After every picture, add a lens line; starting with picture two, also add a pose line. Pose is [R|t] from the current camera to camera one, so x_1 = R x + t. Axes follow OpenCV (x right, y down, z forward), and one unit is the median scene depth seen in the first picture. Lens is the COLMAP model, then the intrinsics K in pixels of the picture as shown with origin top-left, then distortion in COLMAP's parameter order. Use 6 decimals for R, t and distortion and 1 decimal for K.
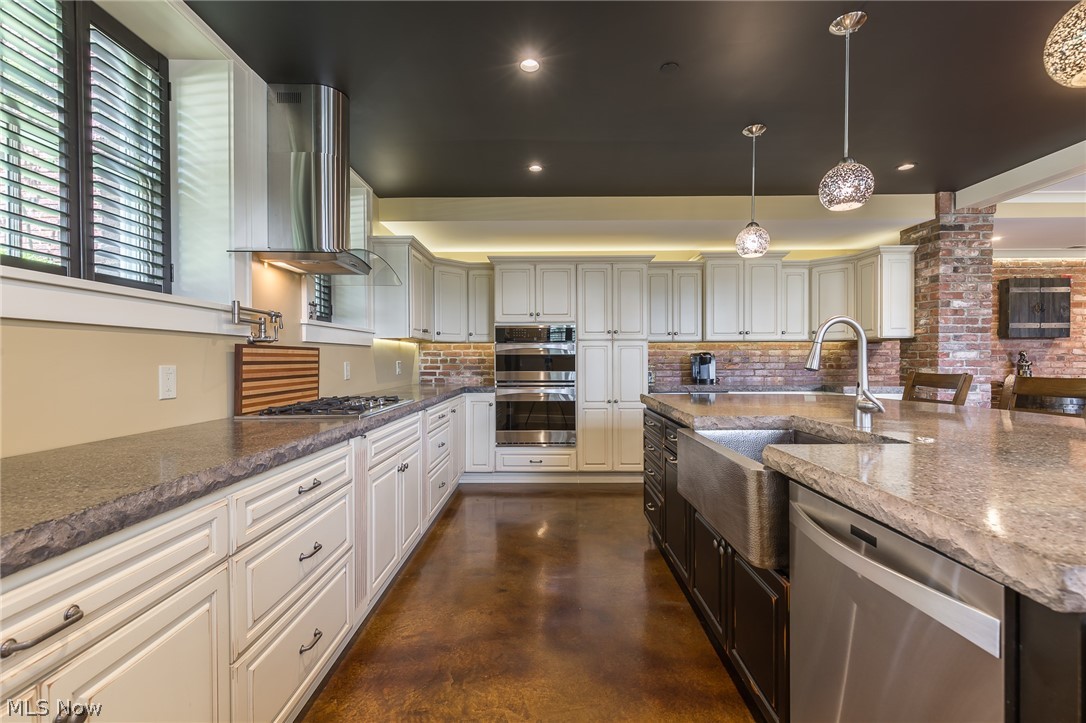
lens RADIAL K [[487.7, 0, 543.1], [0, 487.7, 365.3], [0, 0, 1]] dist [0.006484, -0.000837]
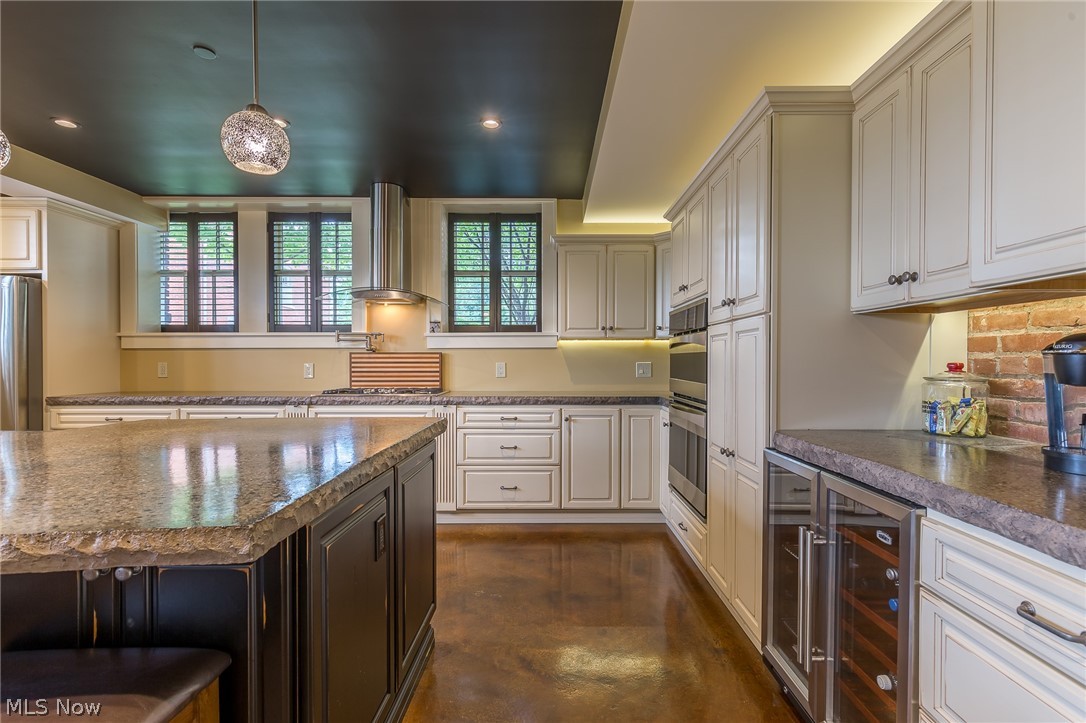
lens RADIAL K [[493.2, 0, 541.5], [0, 493.2, 365.1], [0, 0, 1]] dist [0.007849, -0.001171]
pose [[-0.000913, 0.013090, -0.999914, 0.635270], [-0.011960, 0.999843, 0.013100, -0.012991], [0.999928, 0.011971, -0.000757, 0.855901]]
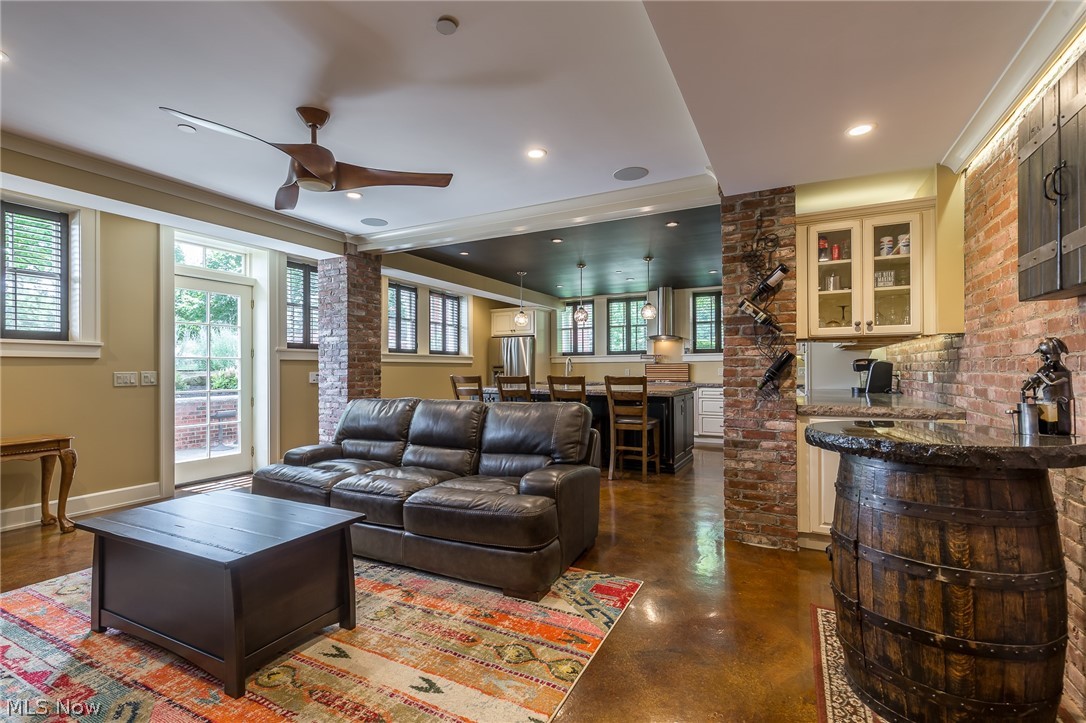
lens RADIAL K [[487.7, 0, 543.1], [0, 487.7, 365.3], [0, 0, 1]] dist [0.006484, -0.000837]
pose [[-0.448254, -0.001506, -0.893905, 1.625816], [-0.004047, 0.999992, 0.000344, -0.013855], [0.893897, 0.003772, -0.448257, 1.000172]]
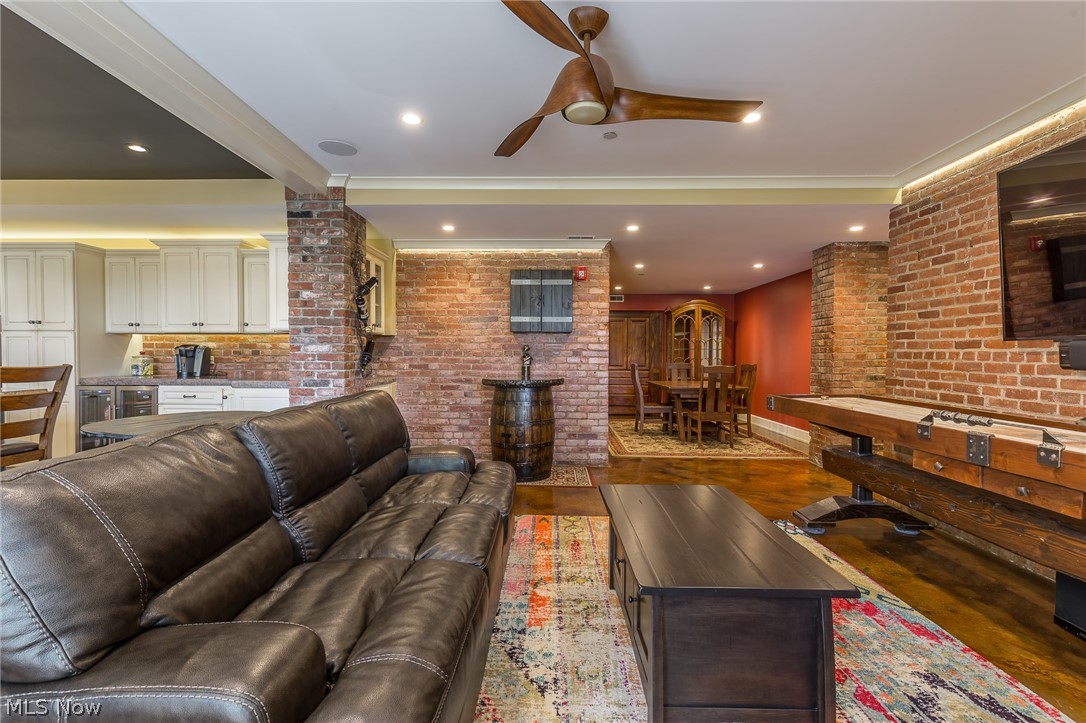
lens RADIAL K [[493.2, 0, 541.5], [0, 493.2, 365.1], [0, 0, 1]] dist [0.007849, -0.001171]
pose [[0.999838, 0.008174, -0.016040, 1.196564], [-0.007994, 0.999905, 0.011226, -0.002702], [0.016130, -0.011096, 0.999808, 0.040193]]
